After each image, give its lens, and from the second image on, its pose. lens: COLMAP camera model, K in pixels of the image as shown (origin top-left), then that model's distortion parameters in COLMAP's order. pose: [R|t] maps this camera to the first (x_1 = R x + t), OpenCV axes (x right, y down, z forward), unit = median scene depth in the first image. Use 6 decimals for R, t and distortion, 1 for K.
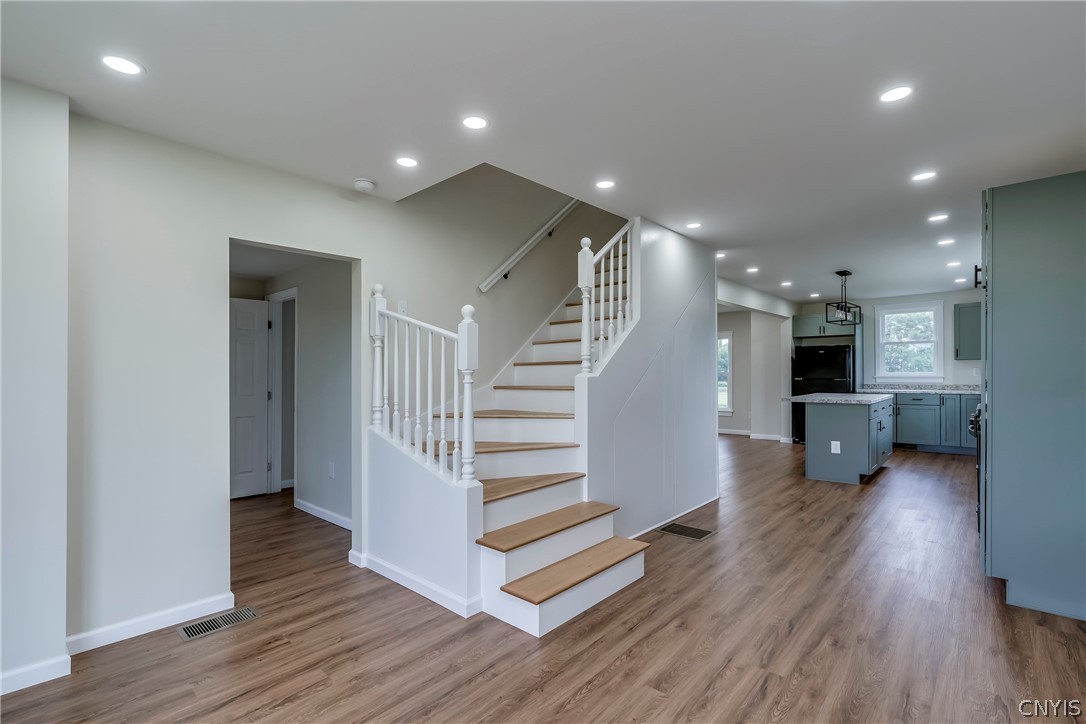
lens RADIAL K [[489.4, 0, 544.0], [0, 489.4, 367.4], [0, 0, 1]] dist [-0.002200, -0.000710]
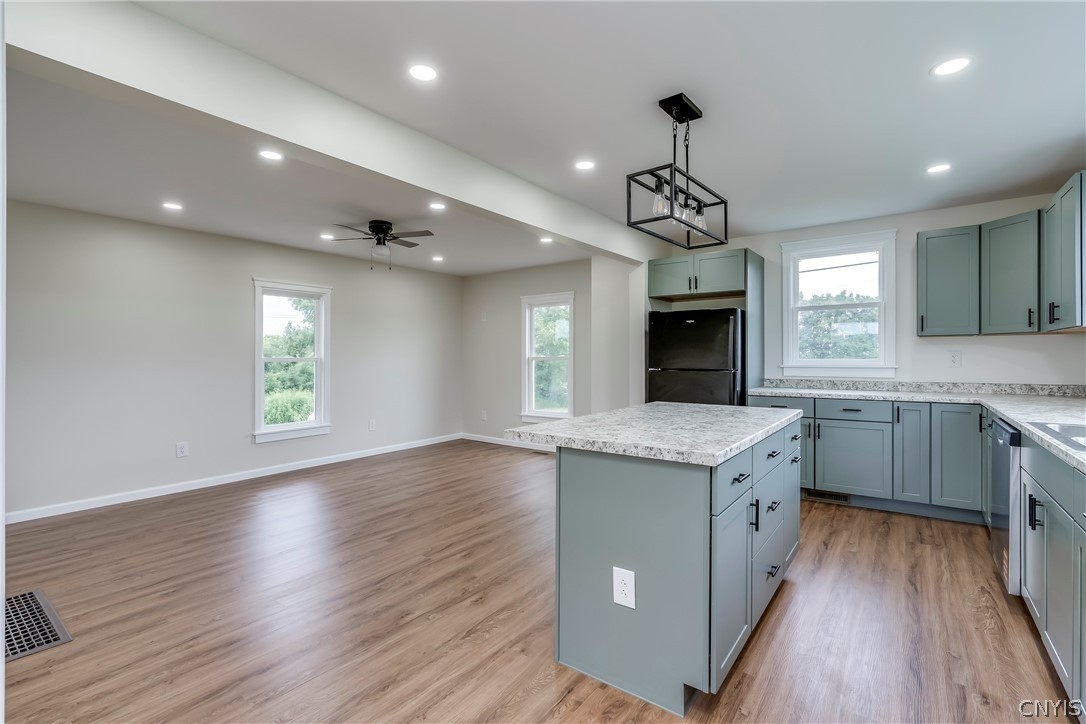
lens RADIAL K [[486.1, 0, 541.5], [0, 486.1, 354.0], [0, 0, 1]] dist [-0.000153, 0.000220]
pose [[0.995630, 0.004984, 0.093248, 0.364787], [-0.005549, 0.999968, 0.005797, 0.003048], [-0.093216, -0.006289, 0.995626, 0.486429]]
